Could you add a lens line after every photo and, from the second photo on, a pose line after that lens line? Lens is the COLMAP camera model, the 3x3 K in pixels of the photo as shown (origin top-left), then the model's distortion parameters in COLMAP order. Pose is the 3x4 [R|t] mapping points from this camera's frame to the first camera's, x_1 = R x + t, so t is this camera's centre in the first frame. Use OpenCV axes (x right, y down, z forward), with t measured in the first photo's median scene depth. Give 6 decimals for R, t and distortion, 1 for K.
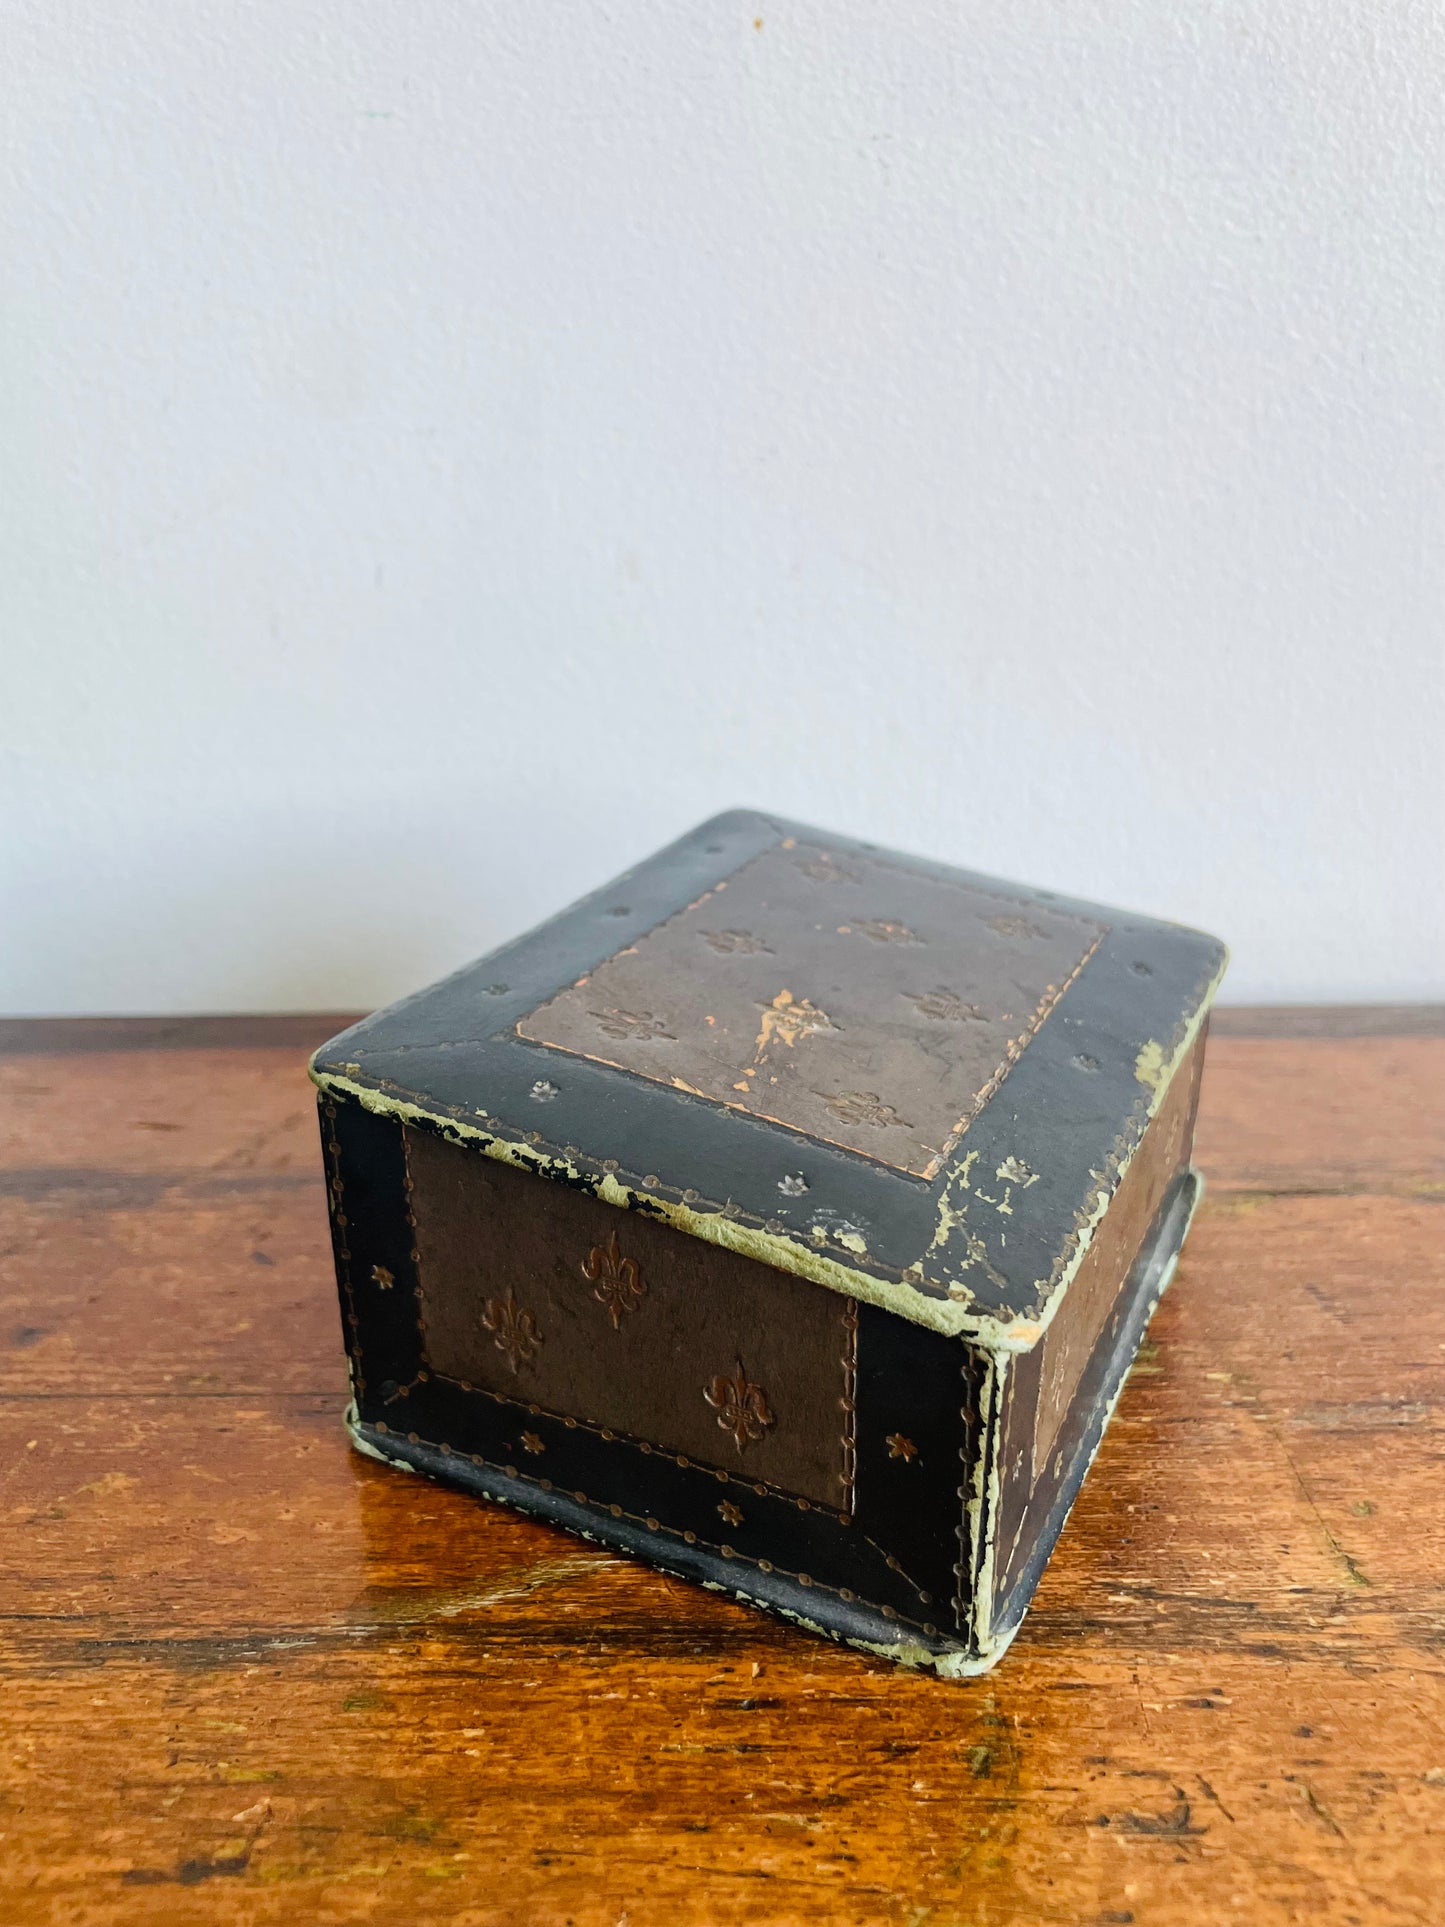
lens RADIAL K [[1501.0, 0, 731.2], [0, 1501.0, 961.9], [0, 0, 1]] dist [0.050525, -0.099719]
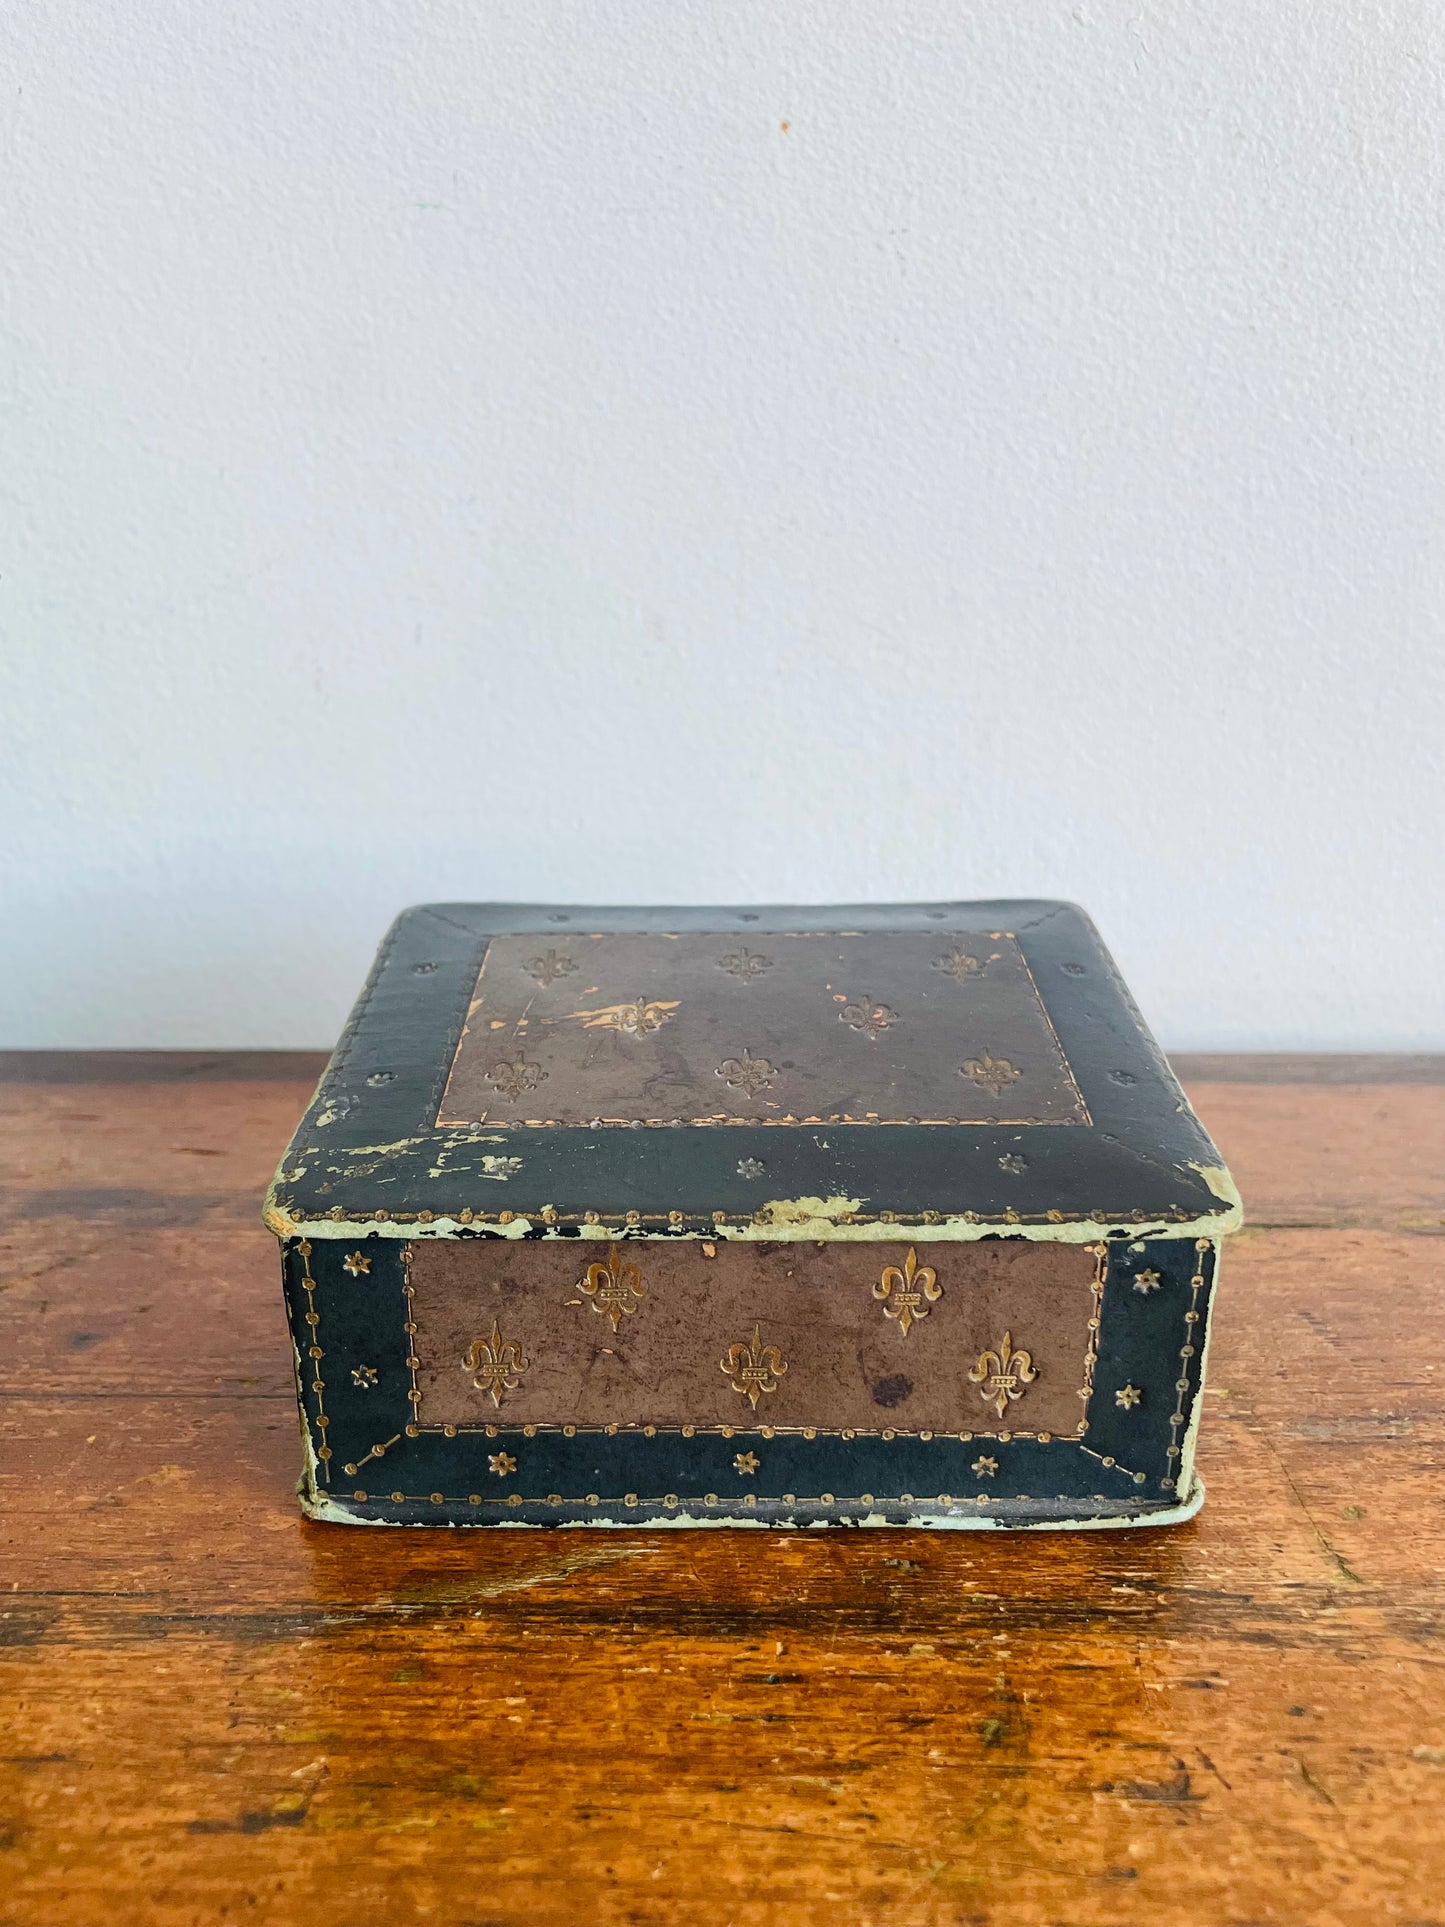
lens RADIAL K [[1497.6, 0, 722.8], [0, 1497.6, 972.2], [0, 0, 1]] dist [0.048962, -0.092445]
pose [[0.999925, 0.011559, -0.003978, -0.024691], [-0.011705, 0.999172, -0.038965, 0.034692], [0.003524, 0.039009, 0.999233, -0.076830]]
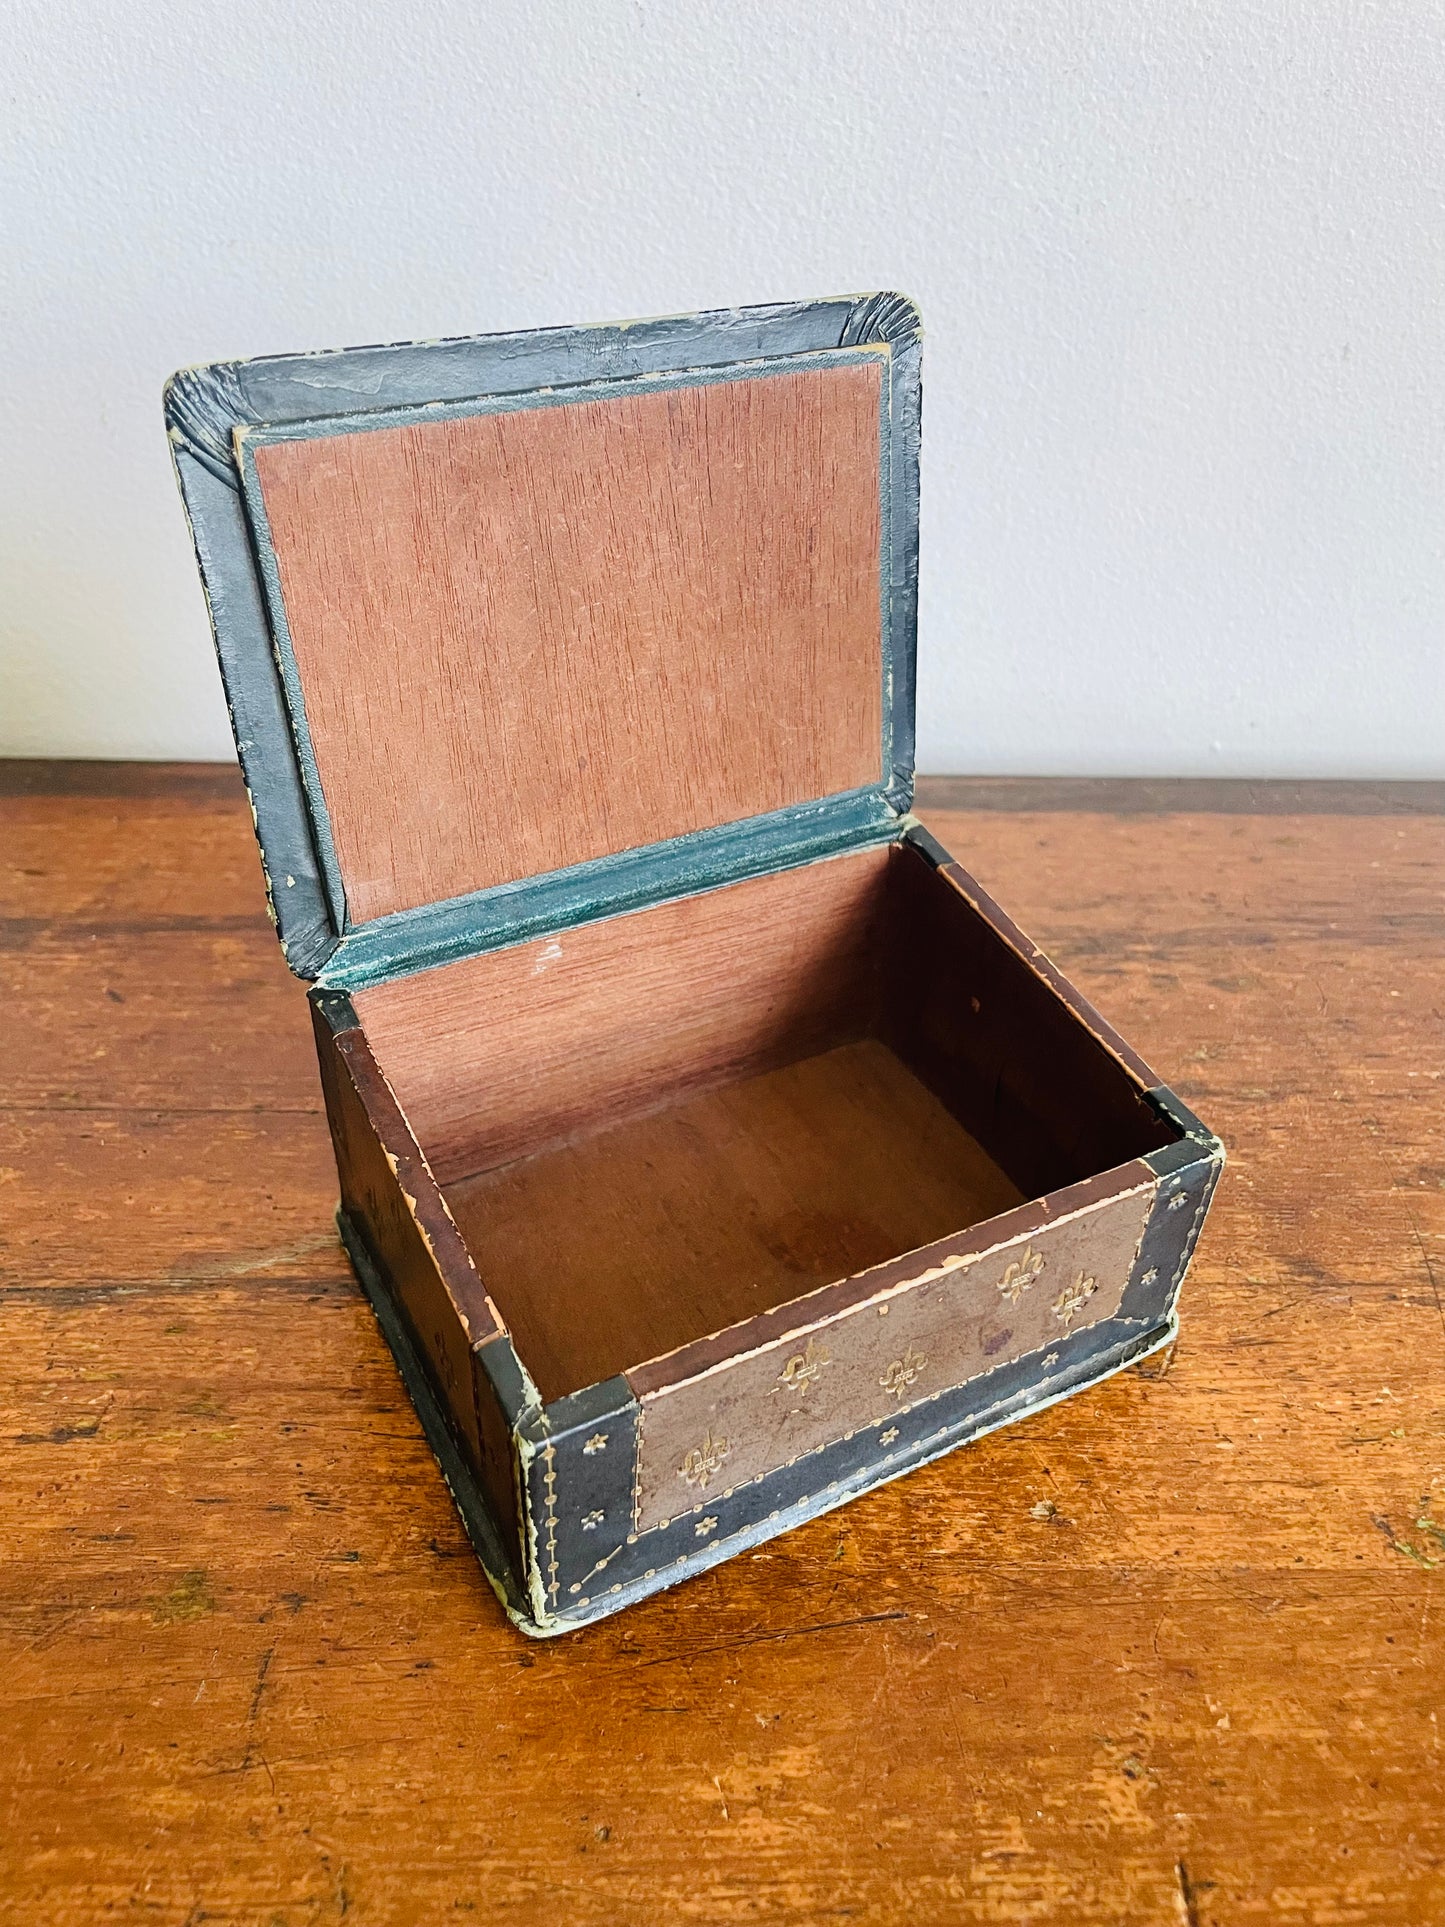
lens RADIAL K [[1481.2, 0, 712.6], [0, 1481.2, 960.9], [0, 0, 1]] dist [0.057022, -0.096529]
pose [[0.999116, 0.023671, 0.034747, 0.225391], [-0.032214, 0.962070, 0.270895, -0.281247], [-0.027016, -0.271774, 0.961982, -0.345663]]
